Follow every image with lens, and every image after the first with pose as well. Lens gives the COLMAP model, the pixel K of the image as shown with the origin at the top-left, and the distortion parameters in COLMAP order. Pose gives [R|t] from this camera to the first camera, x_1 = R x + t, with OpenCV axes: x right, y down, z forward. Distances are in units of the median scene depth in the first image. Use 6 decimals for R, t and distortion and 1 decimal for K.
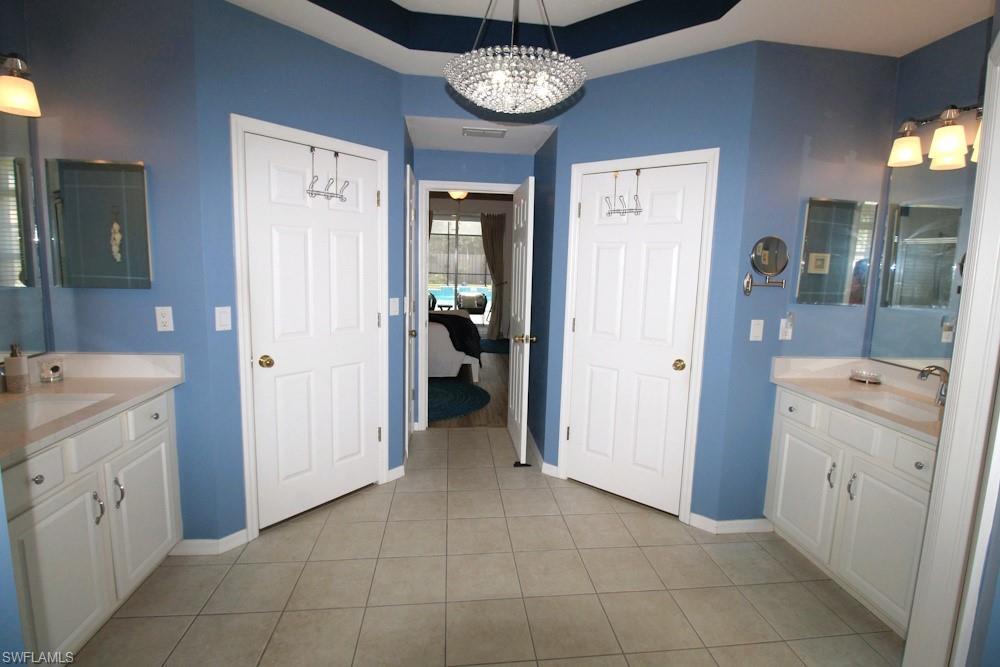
lens RADIAL K [[482.3, 0, 497.4], [0, 482.3, 331.3], [0, 0, 1]] dist [0.000350, 0.000410]
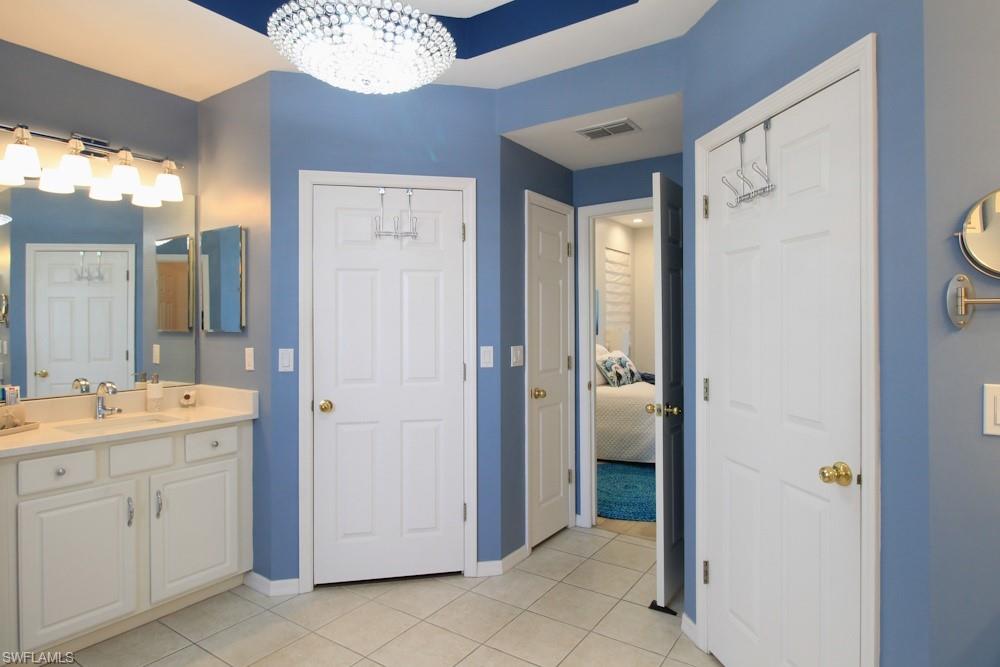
lens RADIAL K [[563.0, 0, 499.0], [0, 563.0, 333.1], [0, 0, 1]] dist [0.007084, 0.000473]
pose [[0.758412, -0.020363, -0.651457, 0.519231], [-0.070752, 0.991033, -0.113346, 0.019074], [0.647923, 0.132055, 0.750171, 0.335632]]
